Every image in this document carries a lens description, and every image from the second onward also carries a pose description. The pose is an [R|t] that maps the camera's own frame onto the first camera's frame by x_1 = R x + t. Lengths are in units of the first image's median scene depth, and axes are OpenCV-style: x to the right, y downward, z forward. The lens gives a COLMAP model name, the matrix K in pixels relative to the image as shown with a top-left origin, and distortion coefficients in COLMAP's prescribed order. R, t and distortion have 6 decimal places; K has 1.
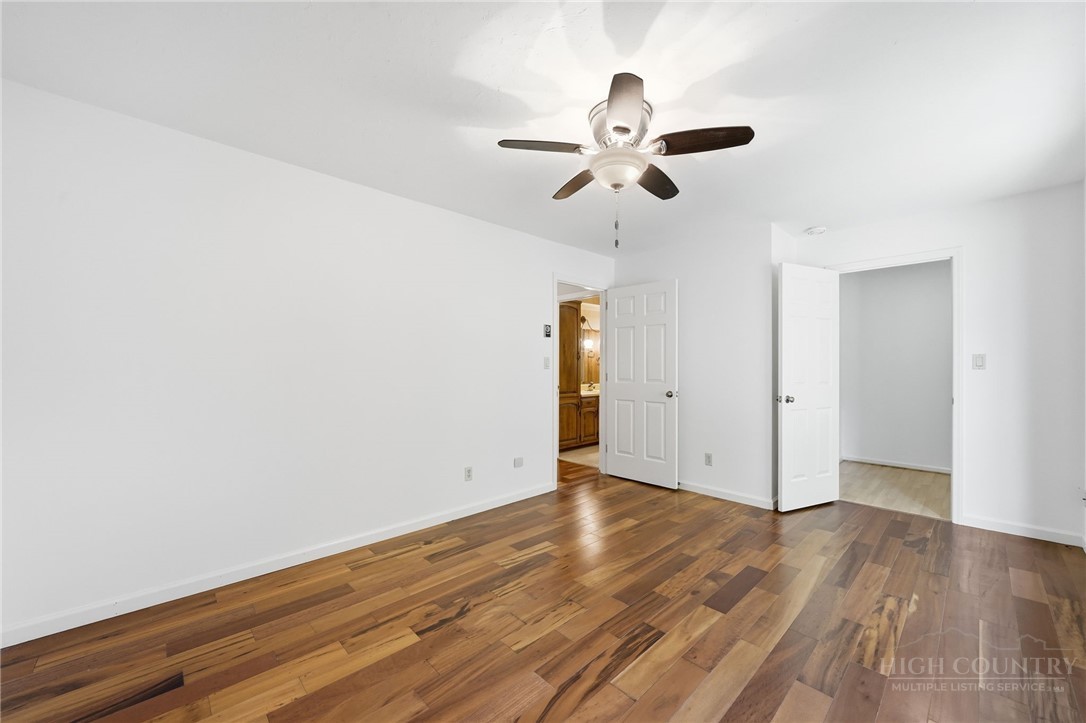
lens RADIAL K [[432.5, 0, 543.6], [0, 432.5, 365.8], [0, 0, 1]] dist [-0.010704, -0.000142]
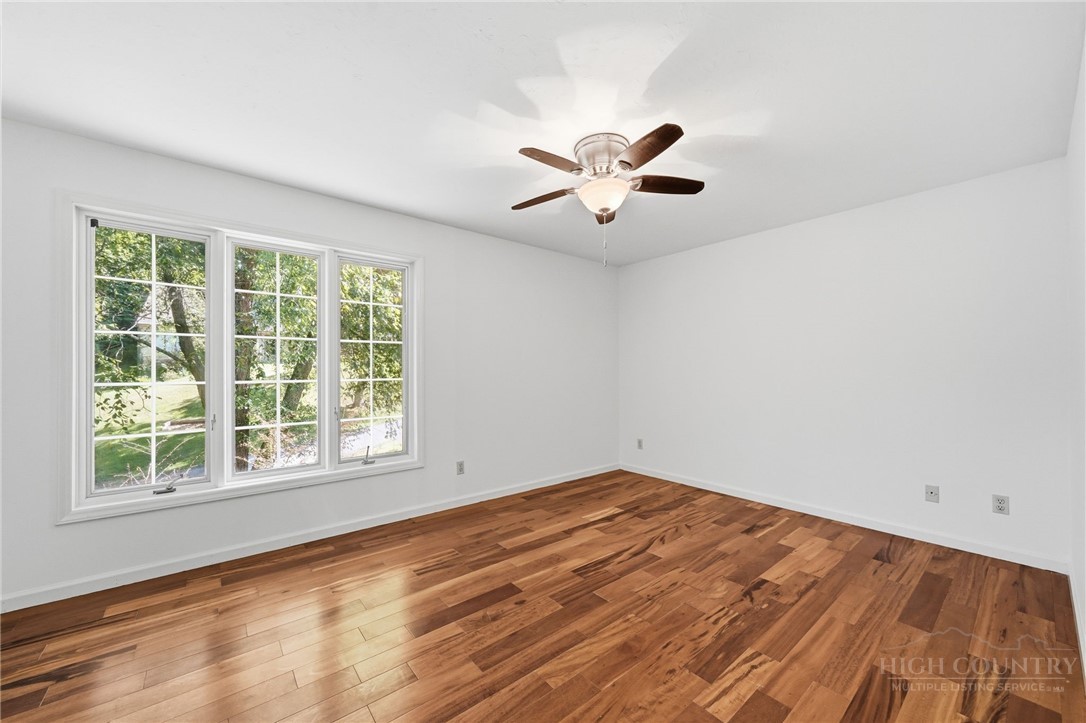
lens RADIAL K [[432.5, 0, 542.2], [0, 432.5, 366.2], [0, 0, 1]] dist [-0.010704, -0.000142]
pose [[-0.997957, 0.000931, 0.063876, 0.257743], [0.000251, 0.999943, -0.010653, 0.008048], [-0.063882, -0.010616, -0.997901, 2.107169]]
